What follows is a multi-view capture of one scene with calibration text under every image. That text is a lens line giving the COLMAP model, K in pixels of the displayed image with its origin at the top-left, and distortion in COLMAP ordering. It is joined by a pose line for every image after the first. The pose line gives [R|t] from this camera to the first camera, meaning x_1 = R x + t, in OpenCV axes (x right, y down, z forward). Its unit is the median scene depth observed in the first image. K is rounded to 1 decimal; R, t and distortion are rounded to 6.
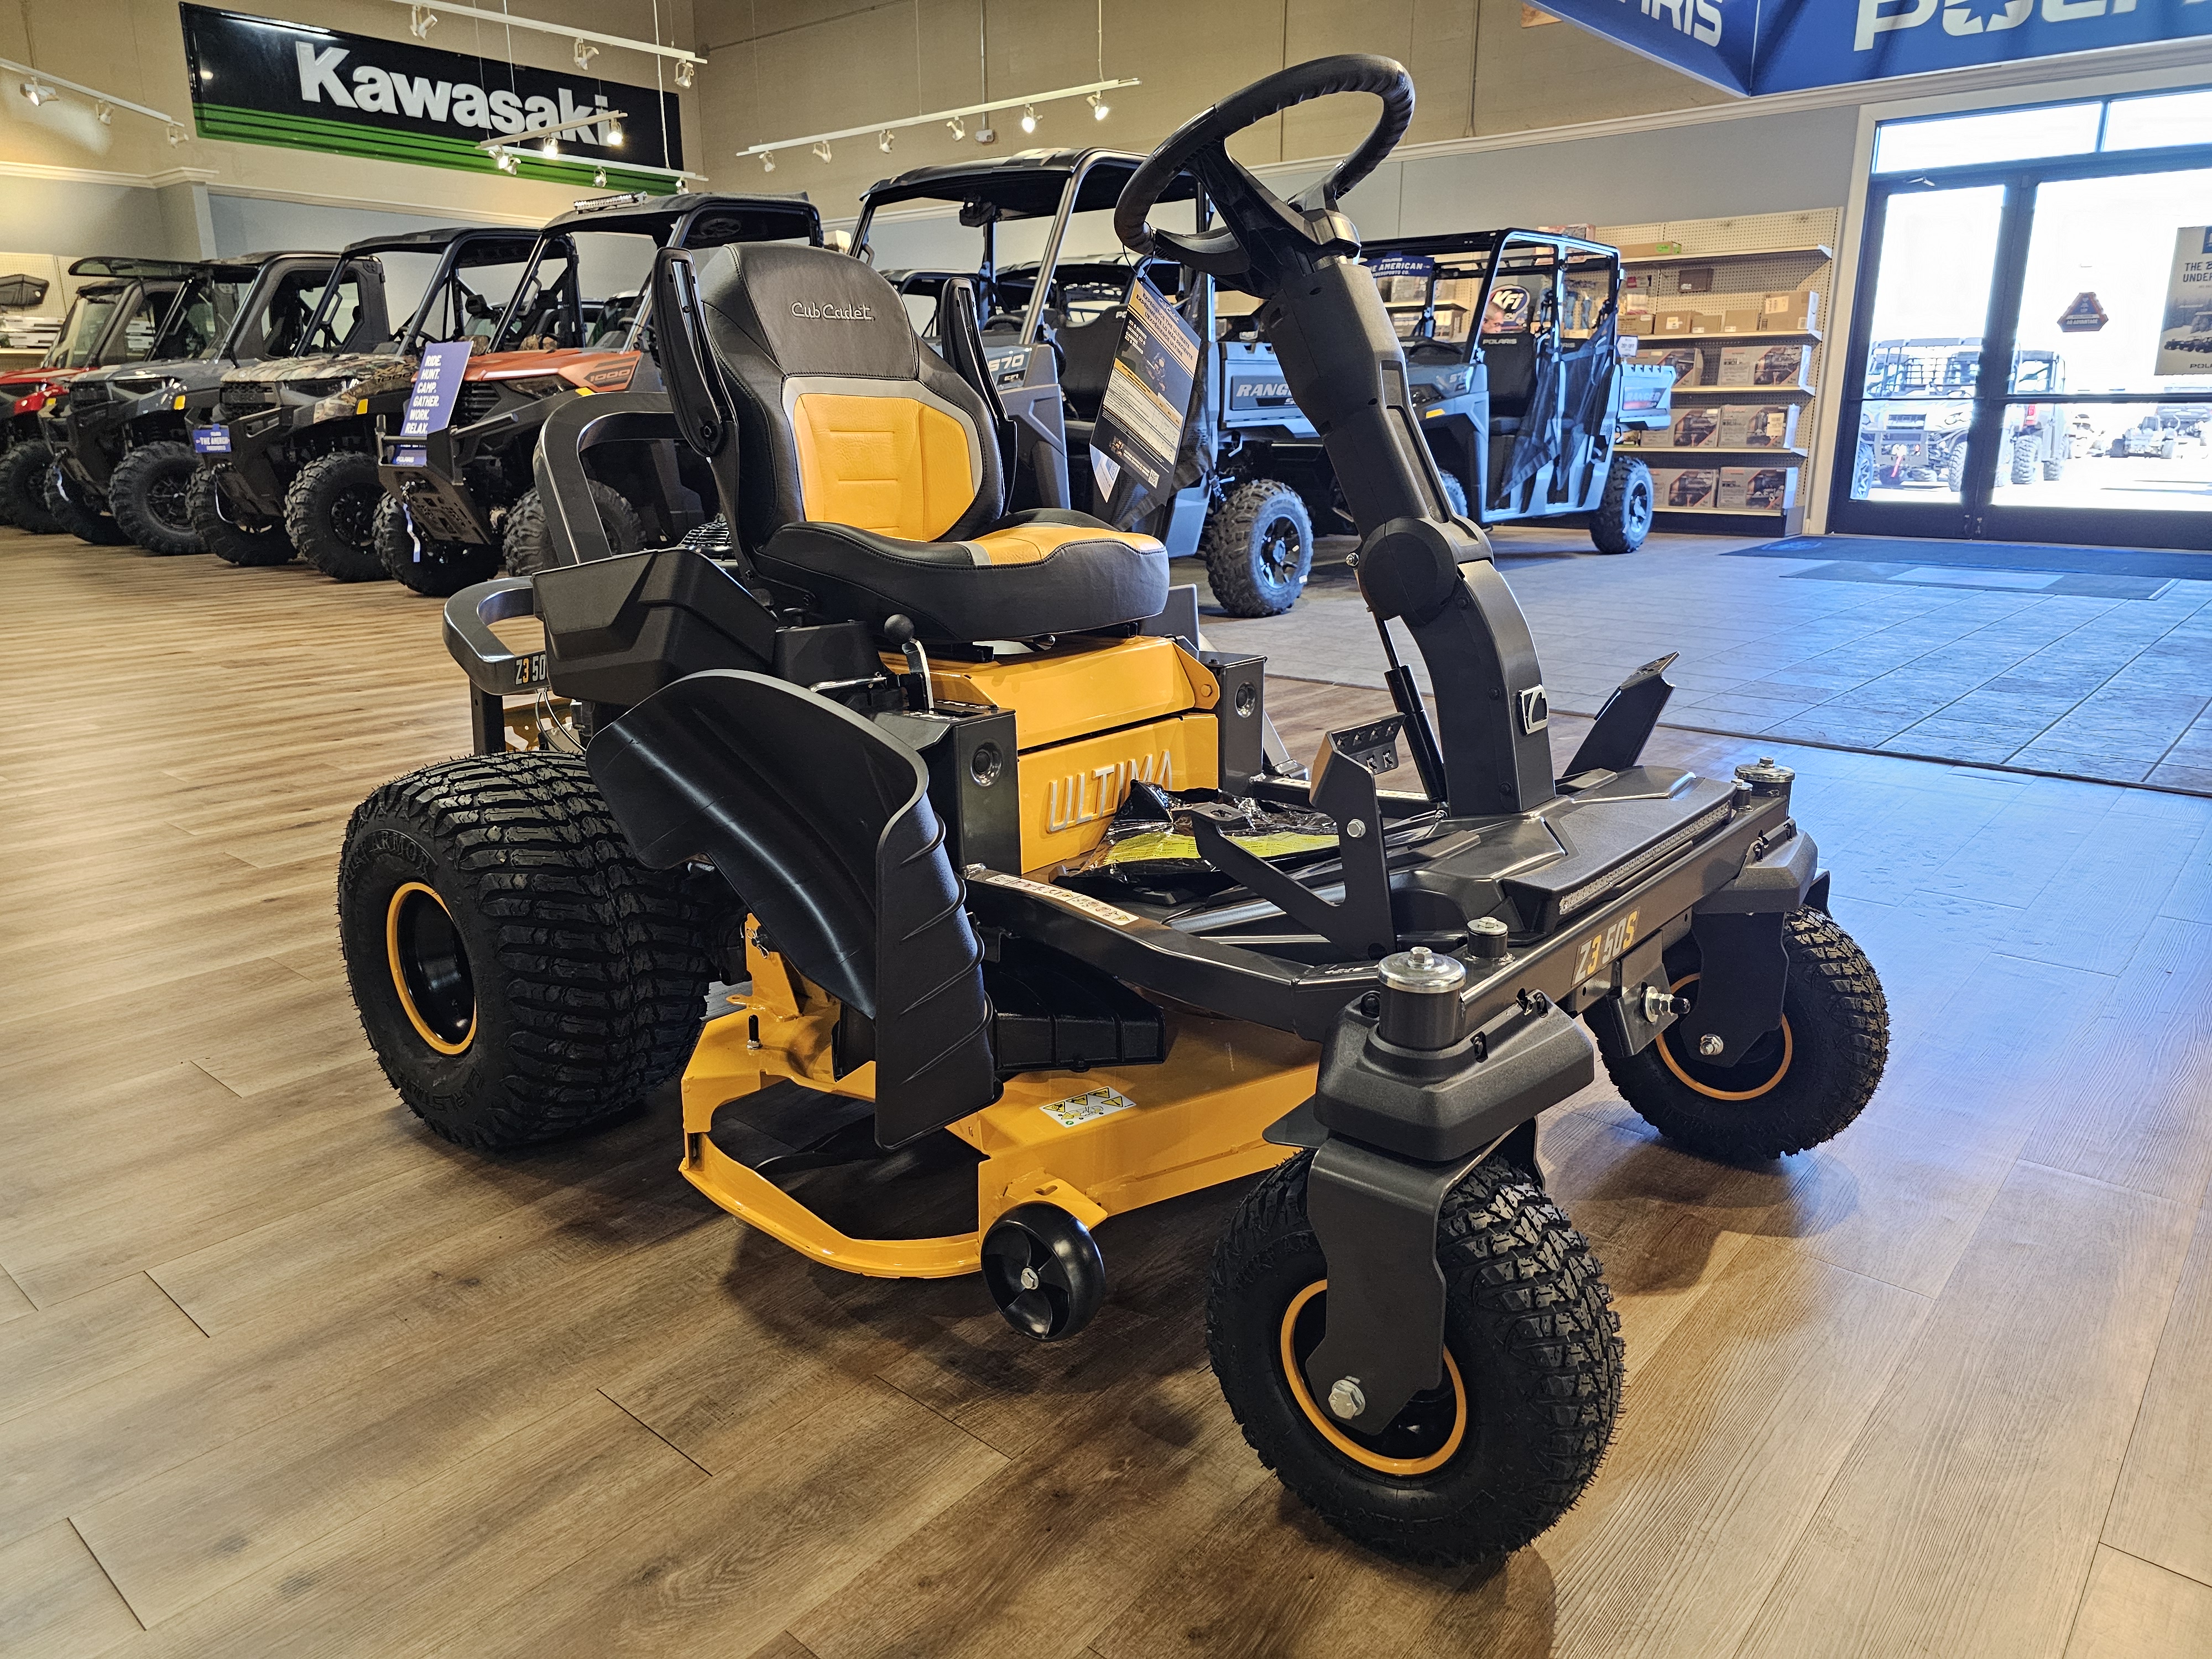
lens RADIAL K [[1492.2, 0, 1106.2], [0, 1492.2, 834.5], [0, 0, 1]] dist [0.035976, -0.033995]
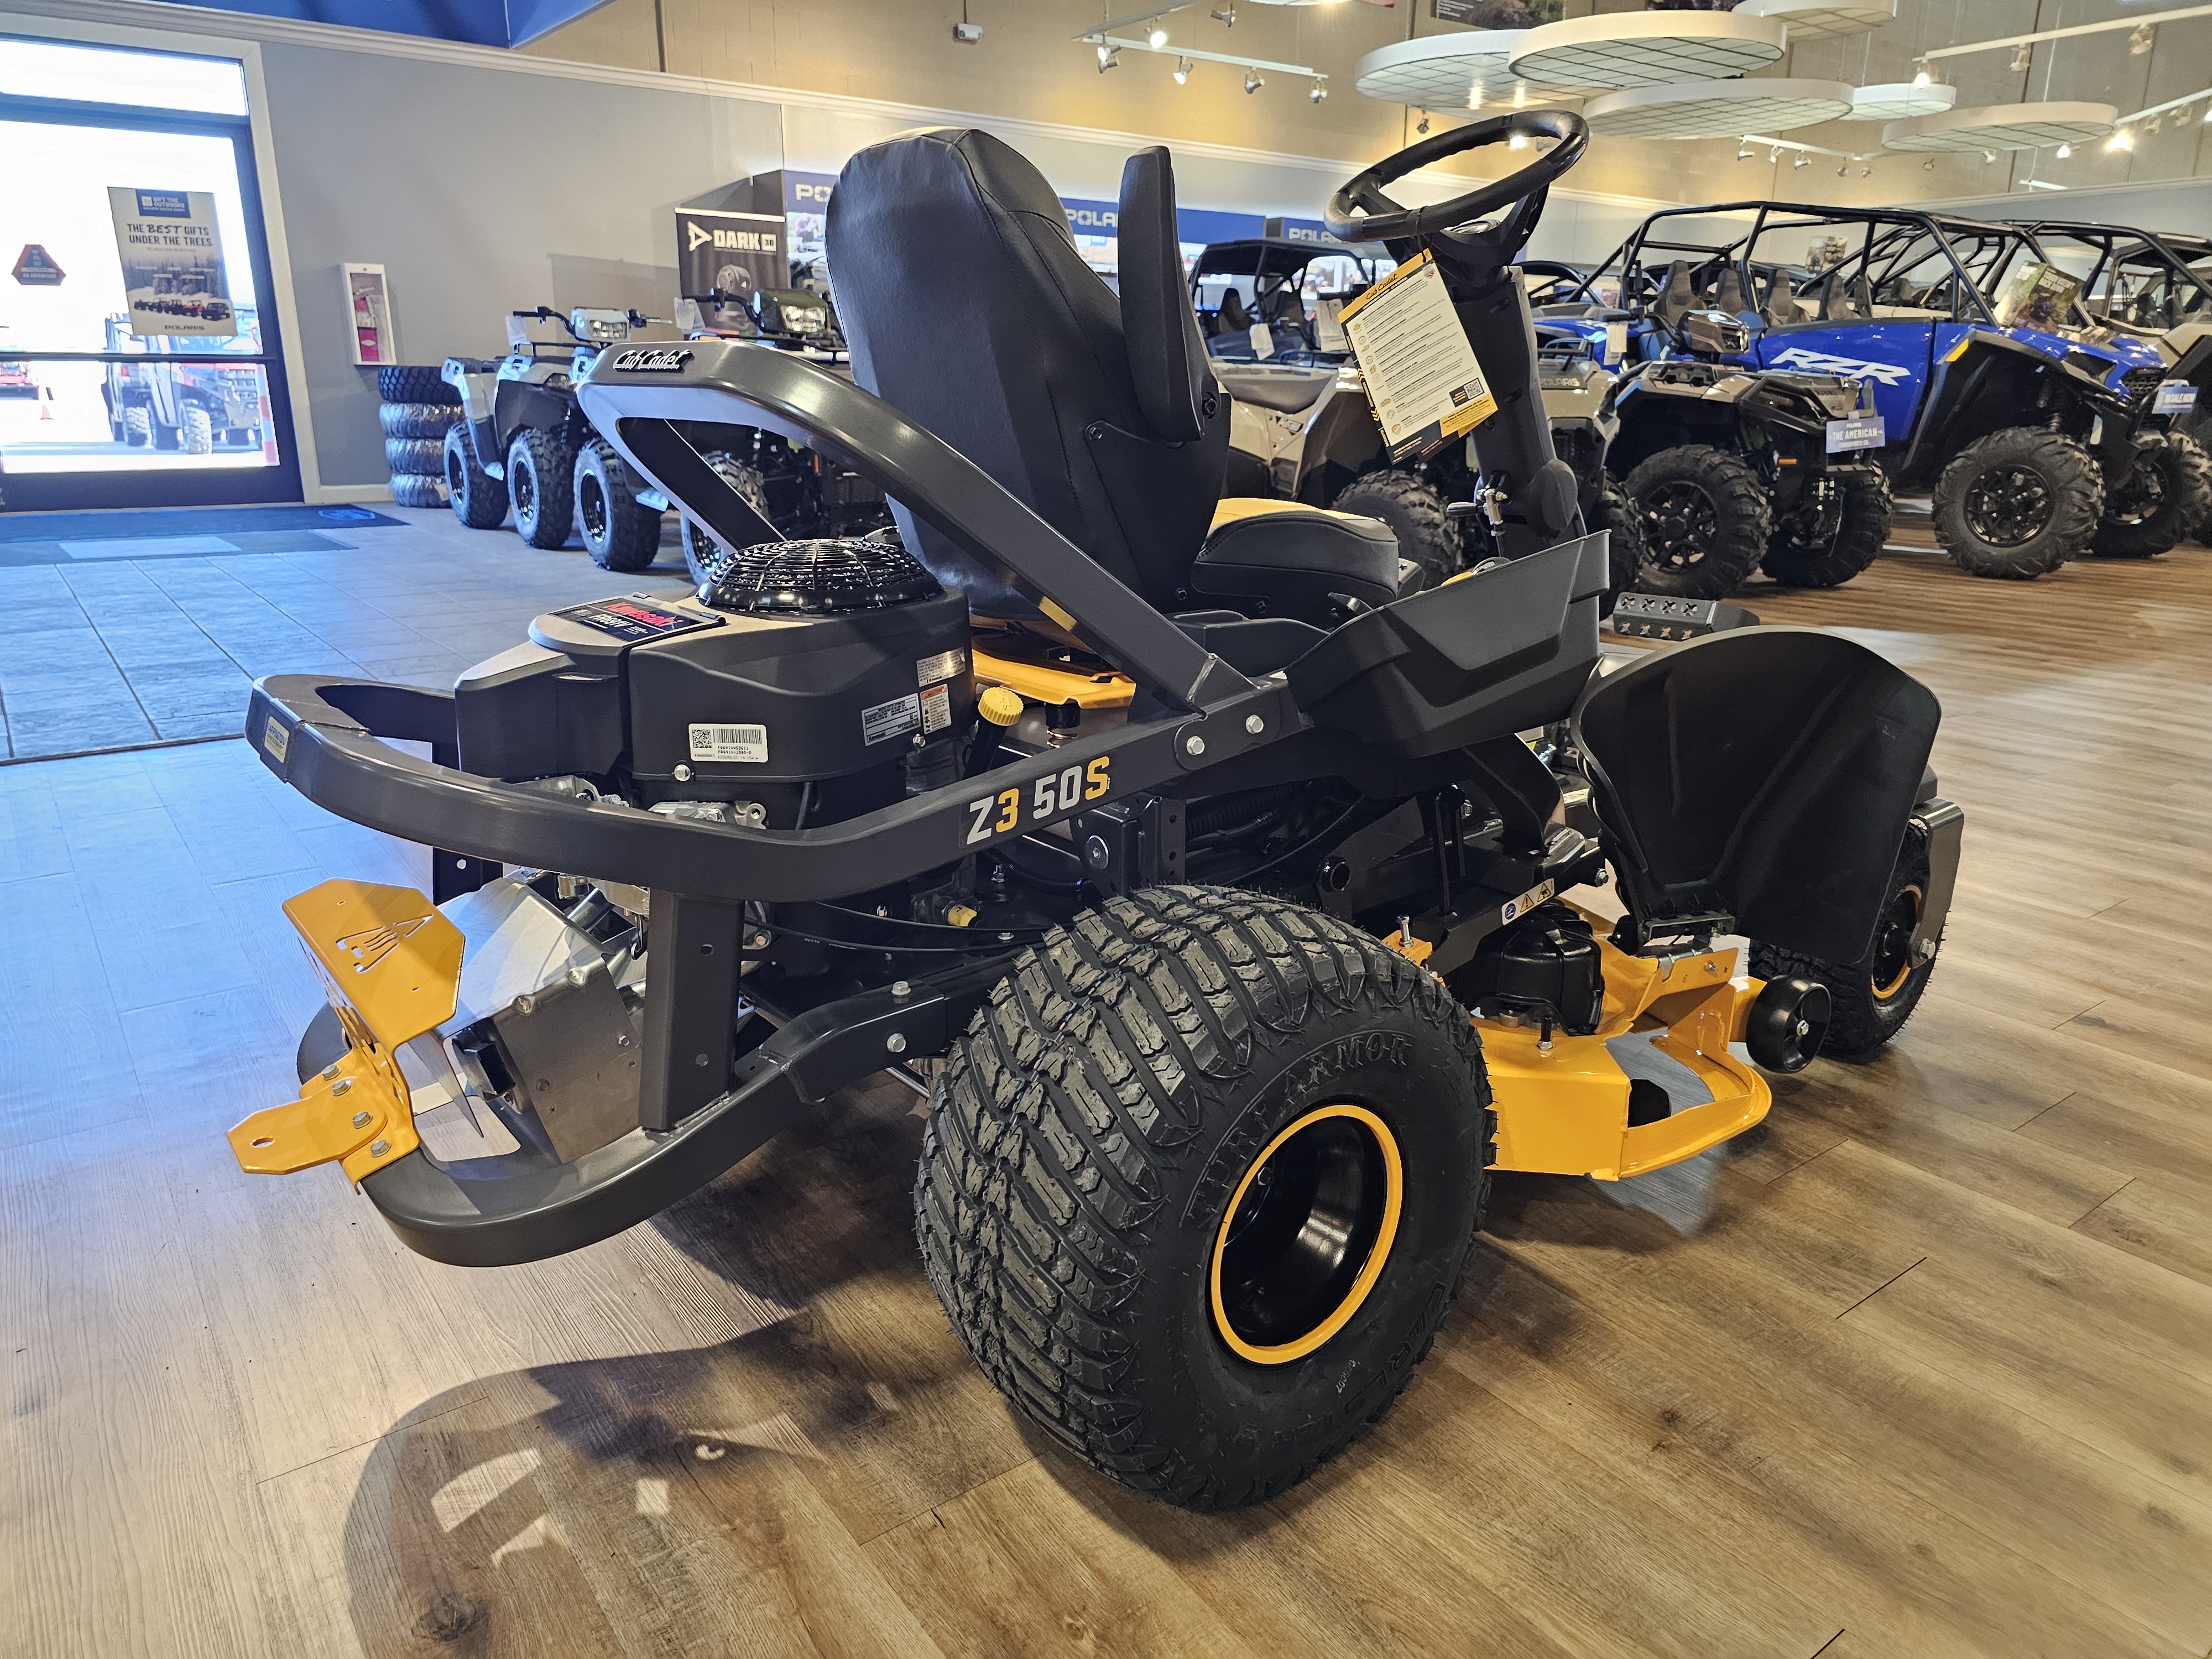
lens RADIAL K [[1492.2, 0, 1109.7], [0, 1492.2, 837.7], [0, 0, 1]] dist [0.035976, -0.033995]
pose [[0.200822, -0.278926, 0.939080, -0.197655], [0.252983, 0.940859, 0.225354, -0.046466], [-0.946399, 0.192315, 0.259509, 0.168771]]
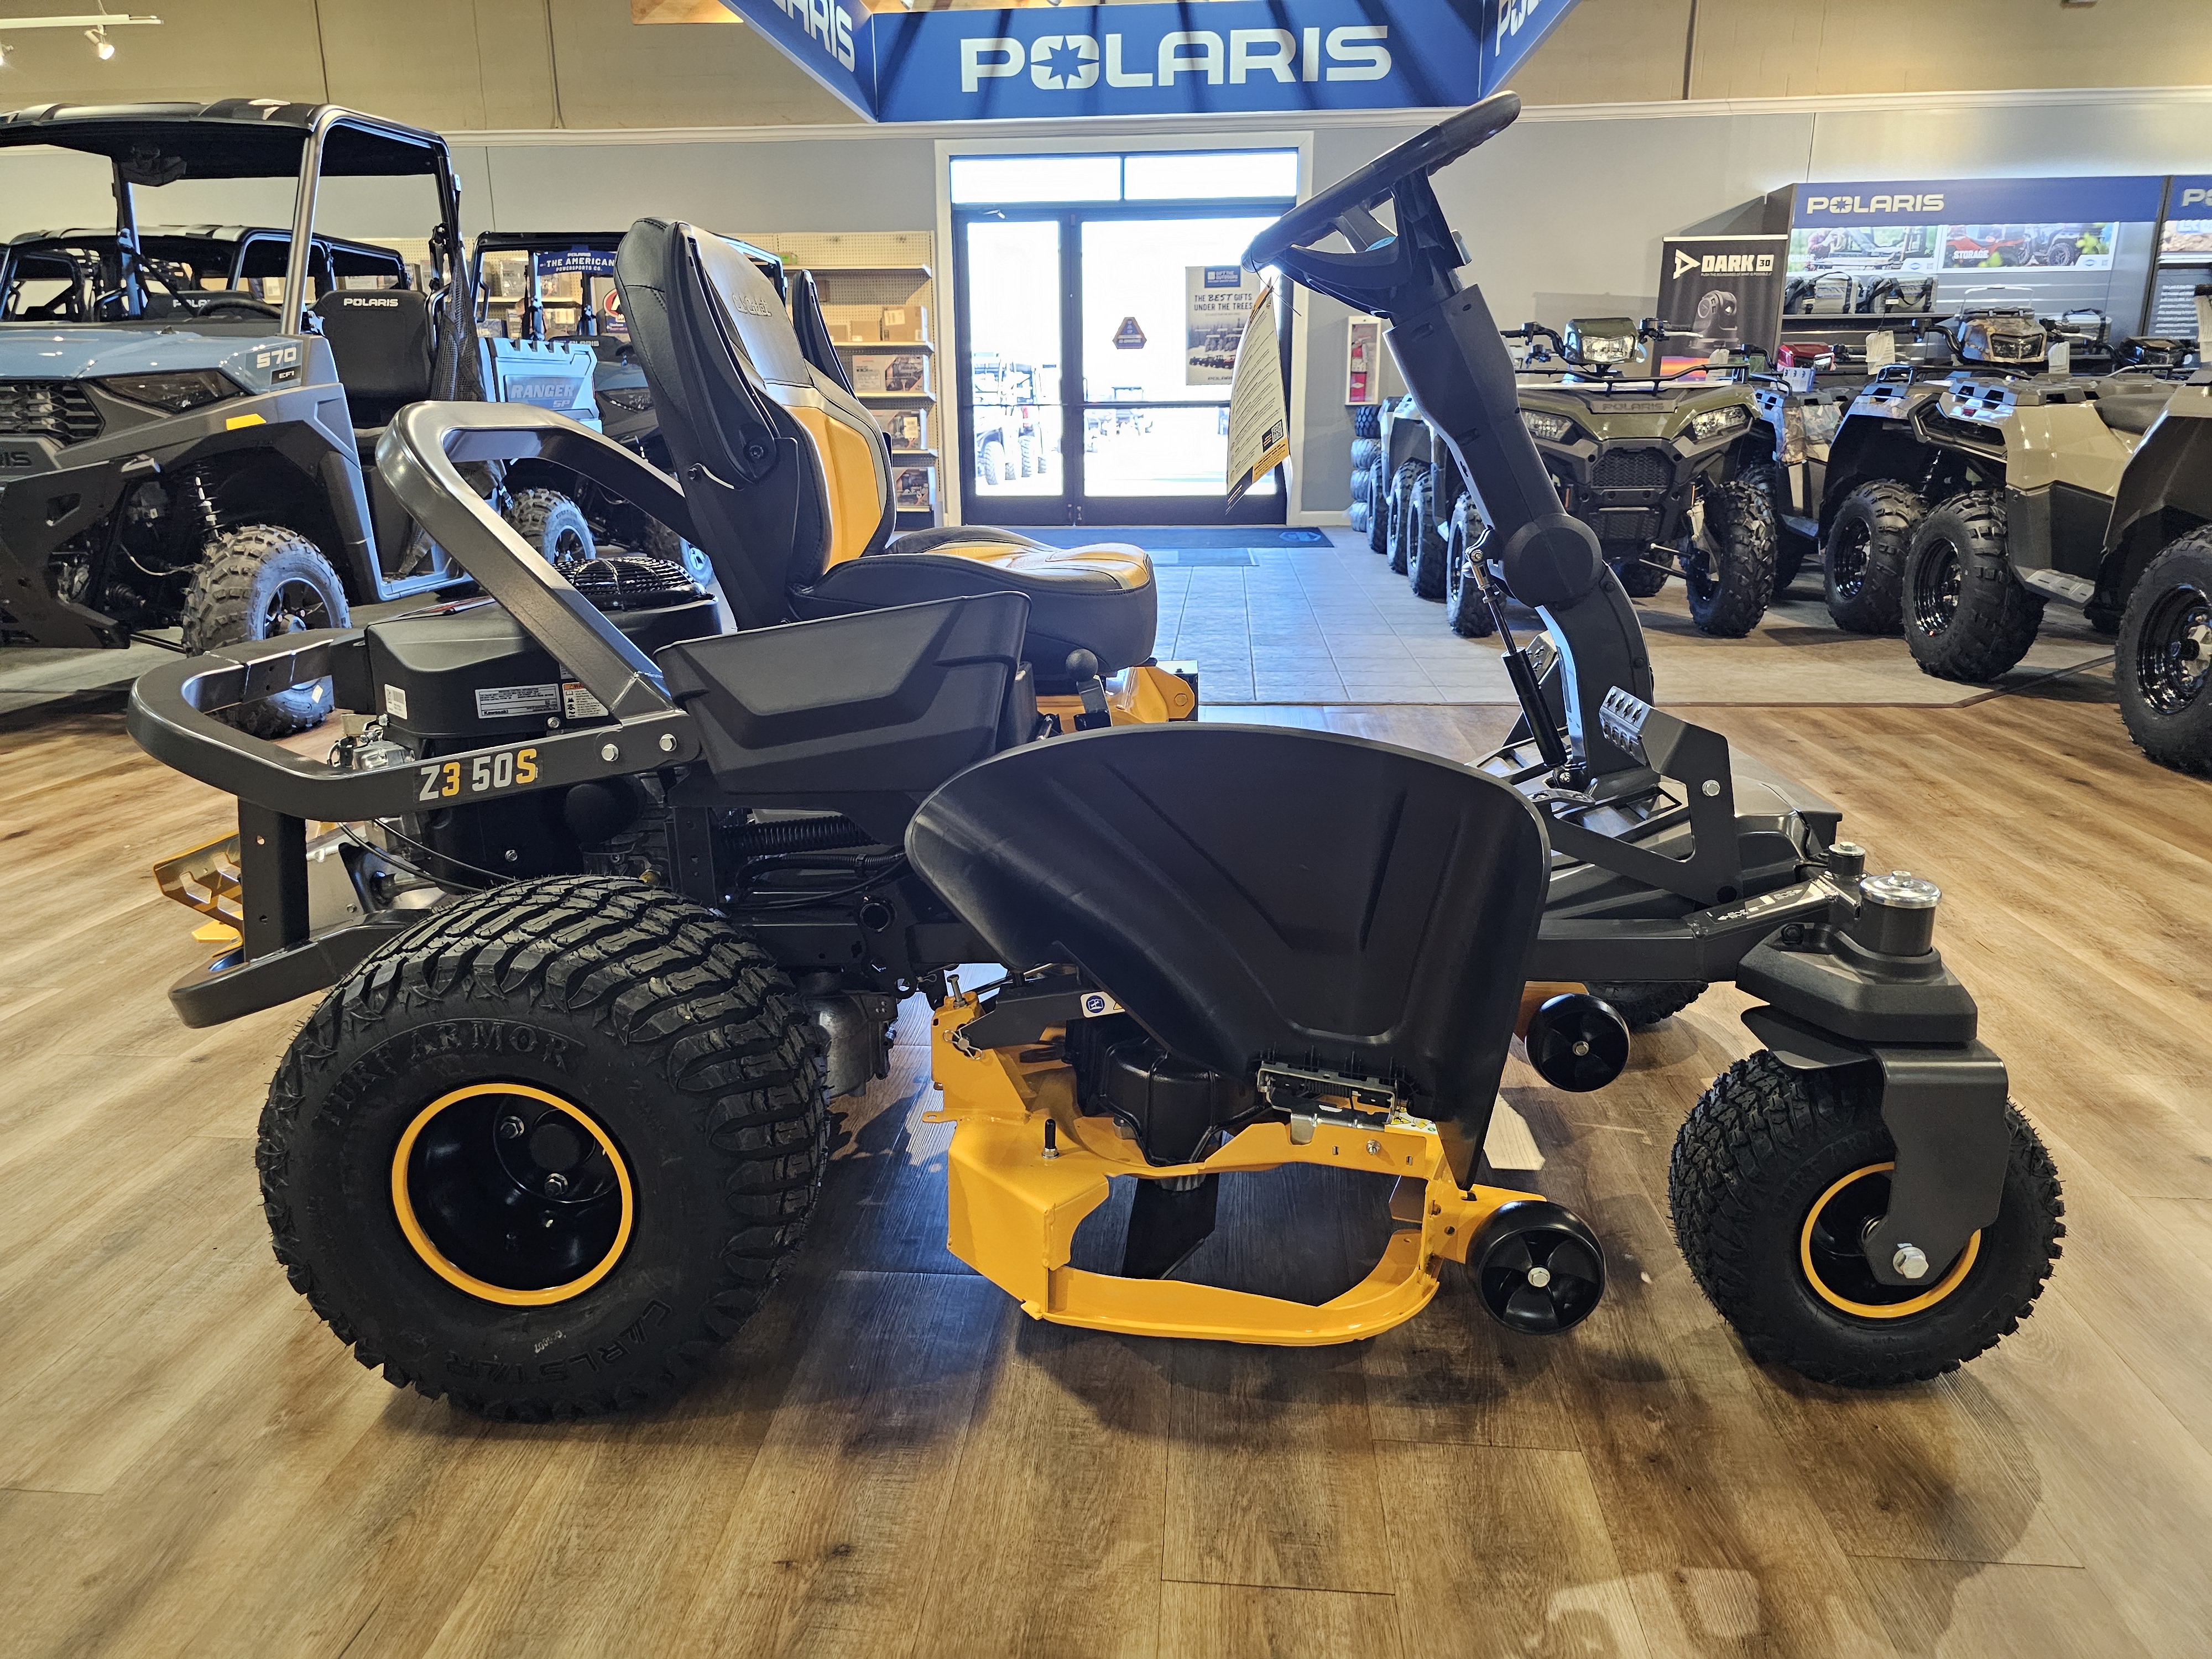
lens RADIAL K [[1492.2, 0, 1107.8], [0, 1492.2, 834.4], [0, 0, 1]] dist [0.035976, -0.033995]
pose [[0.807917, -0.162266, 0.566515, -0.114617], [0.162940, 0.985375, 0.049868, -0.013621], [-0.566322, 0.052019, 0.822541, 0.044276]]
